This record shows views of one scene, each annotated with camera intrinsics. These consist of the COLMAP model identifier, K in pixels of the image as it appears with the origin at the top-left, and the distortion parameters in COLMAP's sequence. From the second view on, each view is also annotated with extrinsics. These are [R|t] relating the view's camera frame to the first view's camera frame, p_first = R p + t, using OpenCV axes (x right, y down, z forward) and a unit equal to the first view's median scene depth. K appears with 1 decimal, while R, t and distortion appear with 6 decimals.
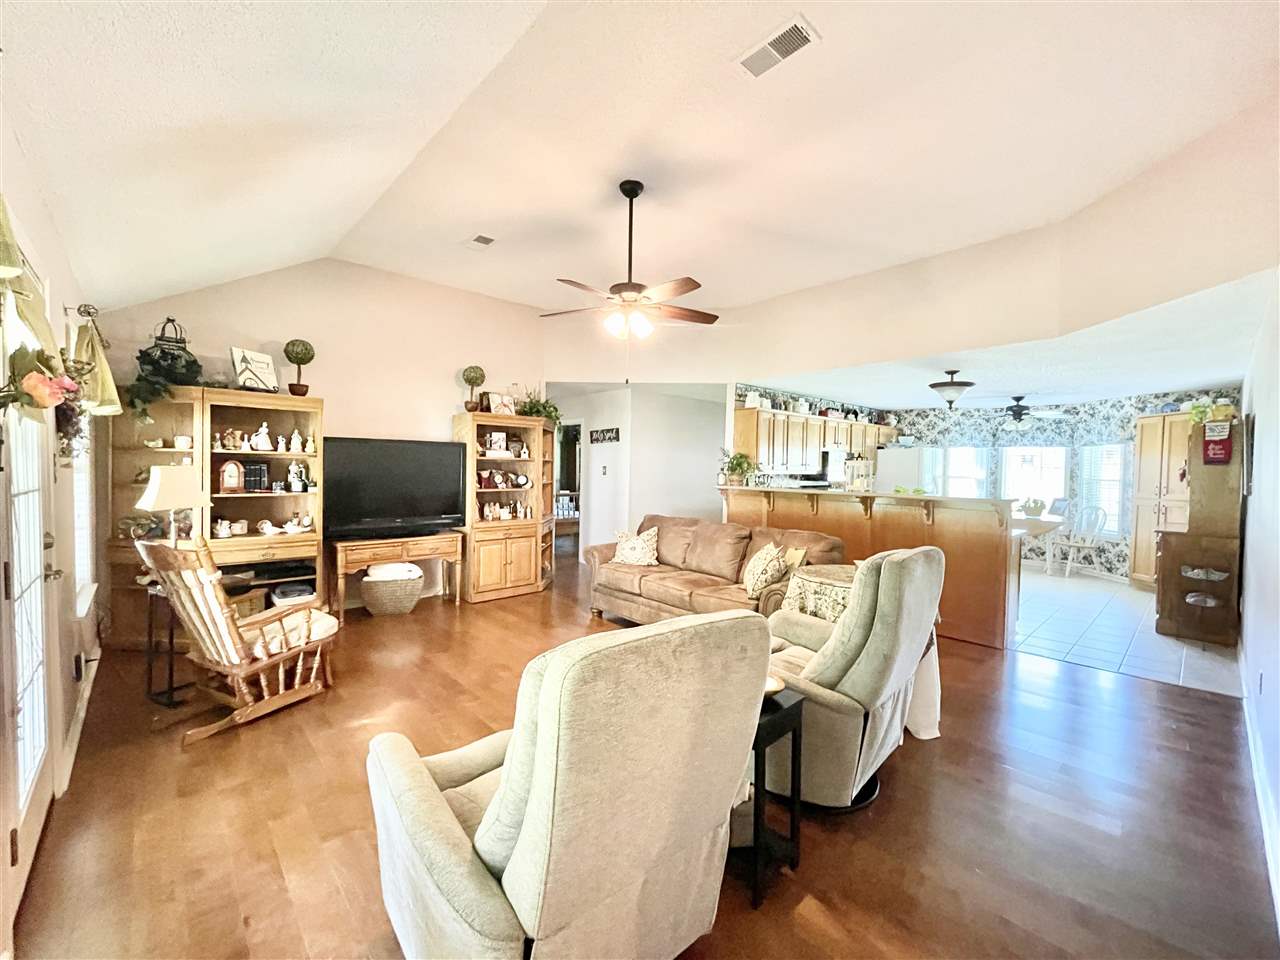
lens RADIAL K [[526.0, 0, 638.6], [0, 526.0, 476.4], [0, 0, 1]] dist [0.000315, 0.001904]
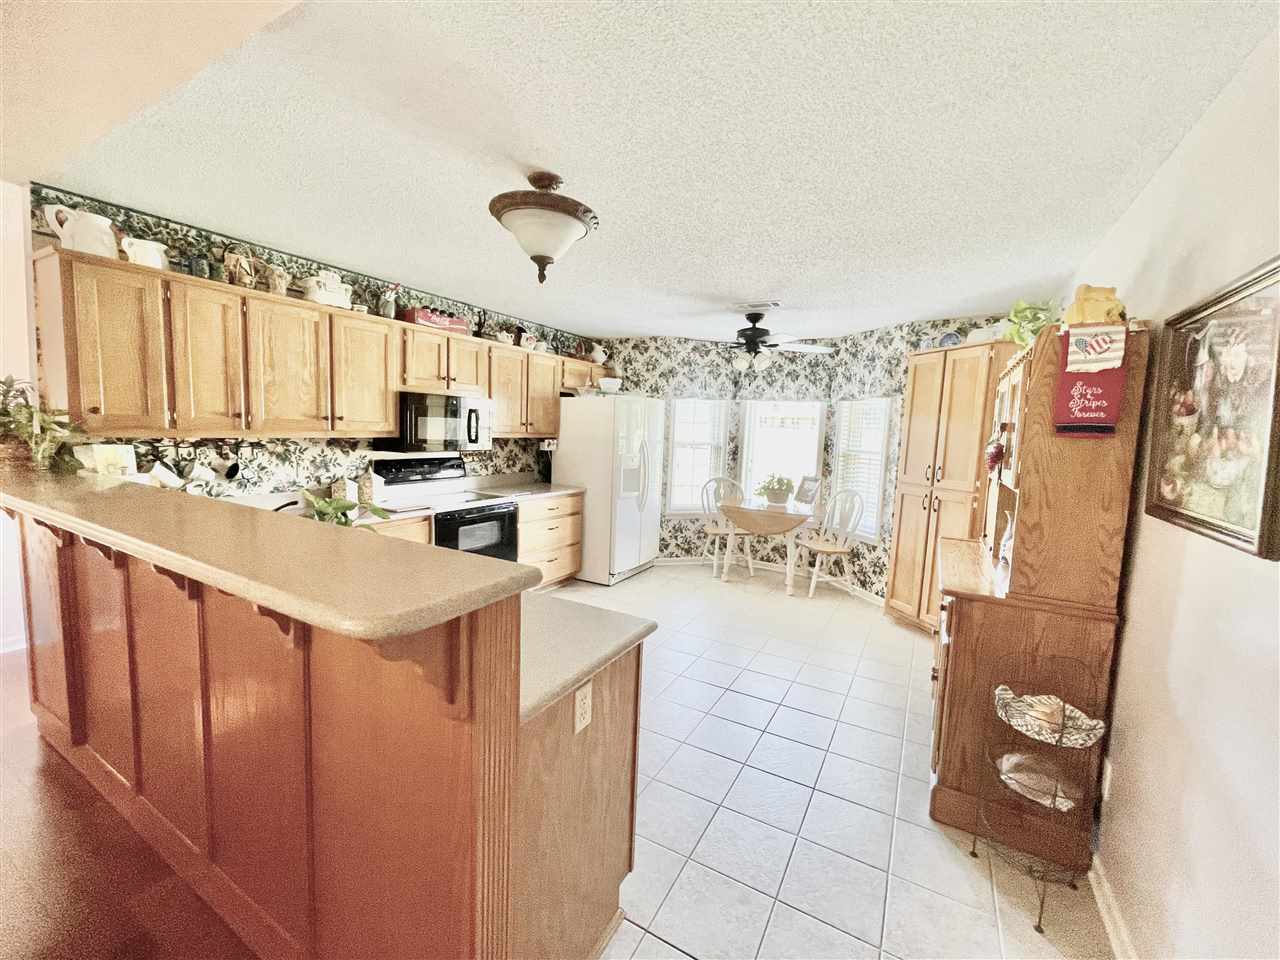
lens RADIAL K [[526.0, 0, 641.1], [0, 526.0, 479.5], [0, 0, 1]] dist [0.000315, 0.001904]
pose [[0.951513, -0.013507, 0.307312, 0.391494], [-0.013609, 0.996209, 0.085922, -0.011565], [-0.307307, -0.085938, 0.947722, 0.430494]]
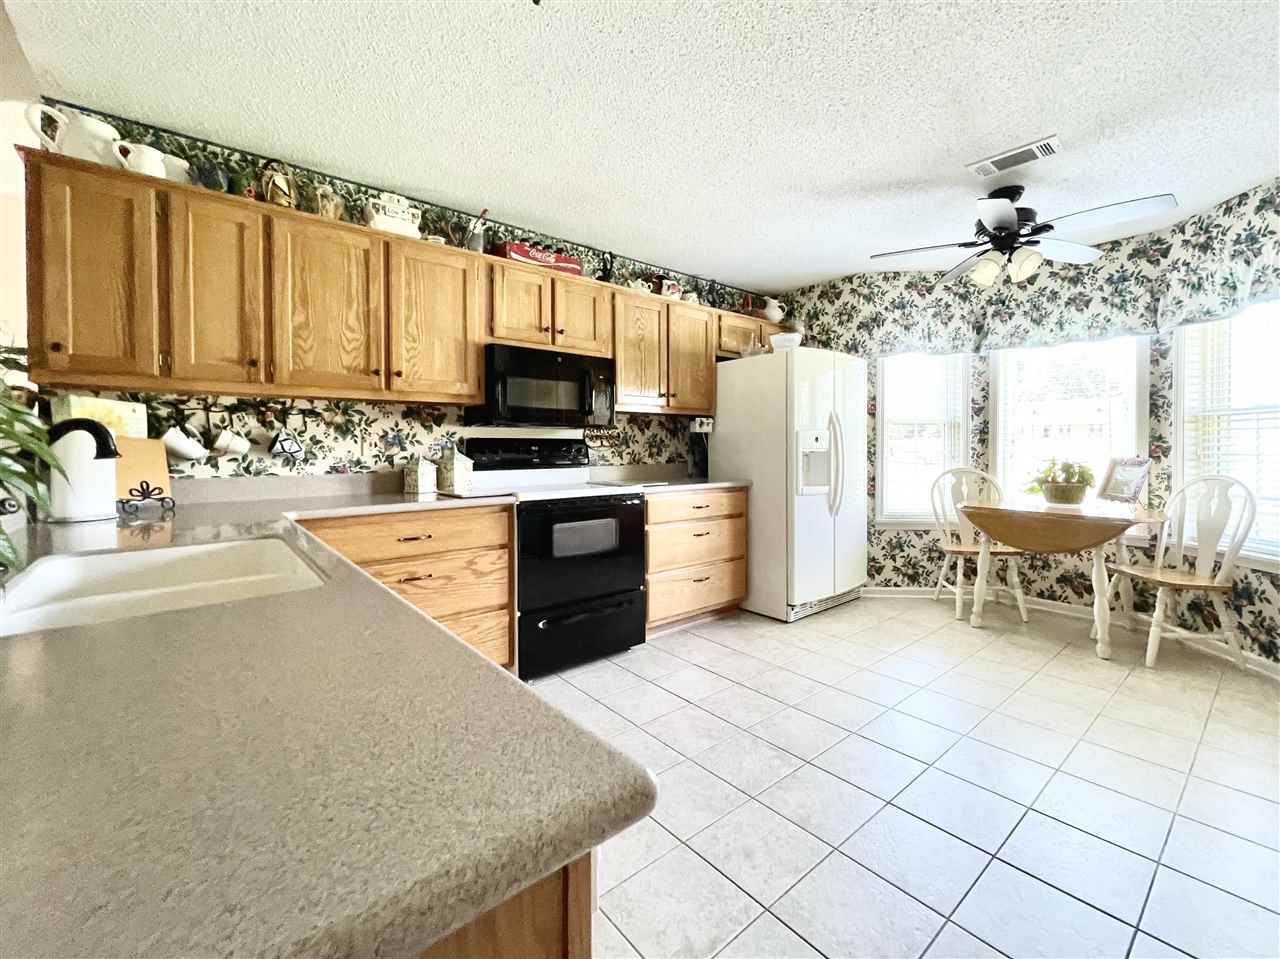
lens RADIAL K [[550.9, 0, 669.0], [0, 550.9, 455.6], [0, 0, 1]] dist [-0.002769, 0.001860]
pose [[0.999382, -0.021056, -0.028158, 0.467182], [0.020898, 0.999764, -0.005907, 0.034515], [0.028275, 0.005315, 0.999586, 0.574928]]
